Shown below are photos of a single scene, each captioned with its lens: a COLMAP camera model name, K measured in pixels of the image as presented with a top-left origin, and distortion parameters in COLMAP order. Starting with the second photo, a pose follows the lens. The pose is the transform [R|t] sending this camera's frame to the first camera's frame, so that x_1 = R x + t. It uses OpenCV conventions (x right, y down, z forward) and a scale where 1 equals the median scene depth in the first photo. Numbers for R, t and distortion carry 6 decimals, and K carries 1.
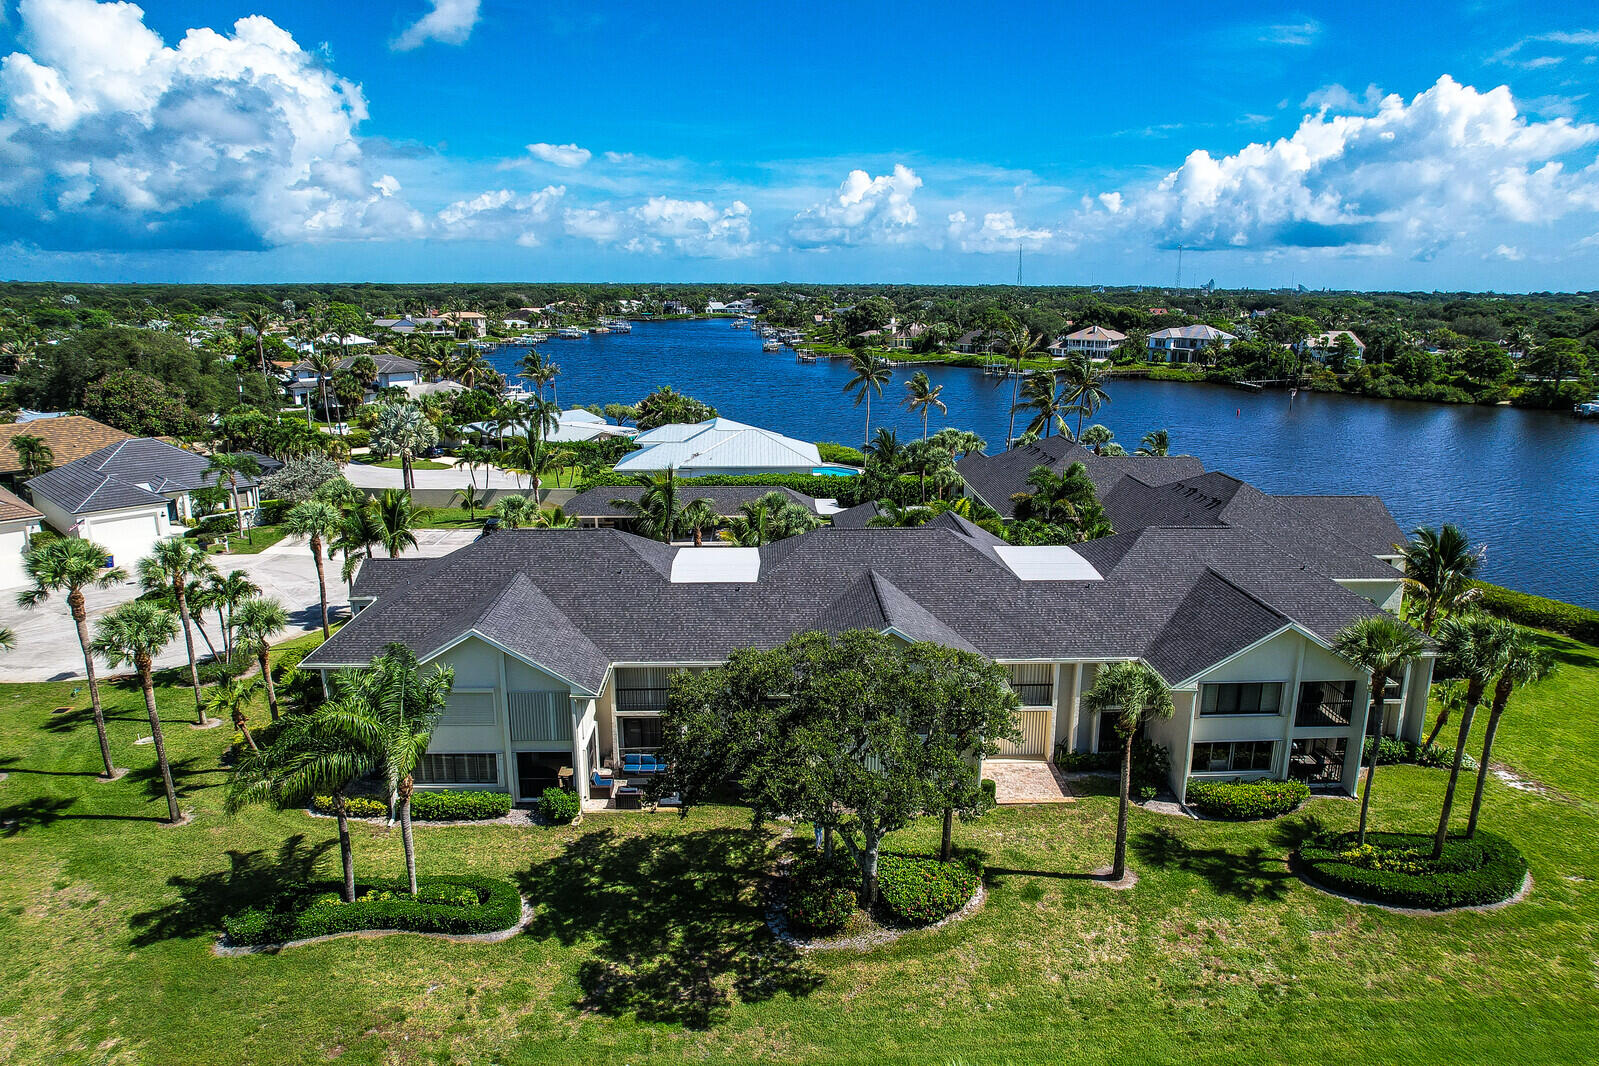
lens RADIAL K [[1020.8, 0, 812.6], [0, 1020.8, 530.2], [0, 0, 1]] dist [-0.083063, 0.079496]
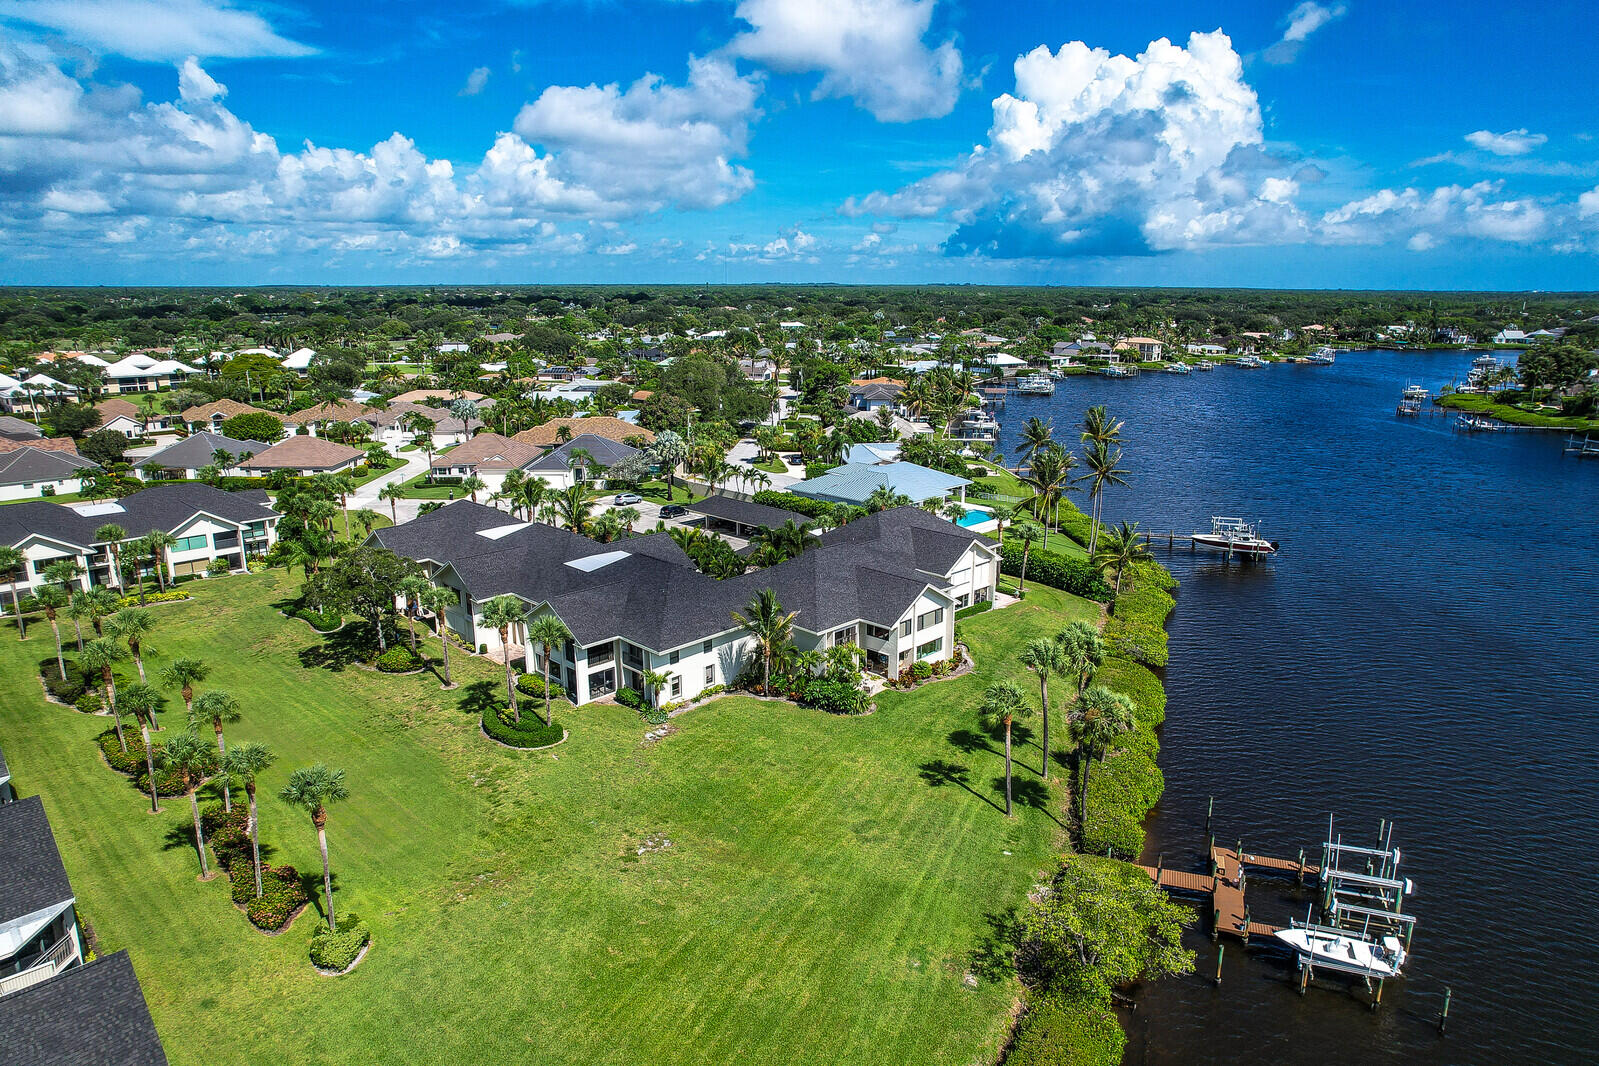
lens RADIAL K [[1020.8, 0, 812.6], [0, 1020.8, 530.2], [0, 0, 1]] dist [-0.083063, 0.079496]
pose [[0.686332, 0.169665, -0.707221, 1.940056], [-0.171650, 0.982726, 0.069179, -0.233875], [0.706742, 0.073915, 0.703599, -0.023806]]
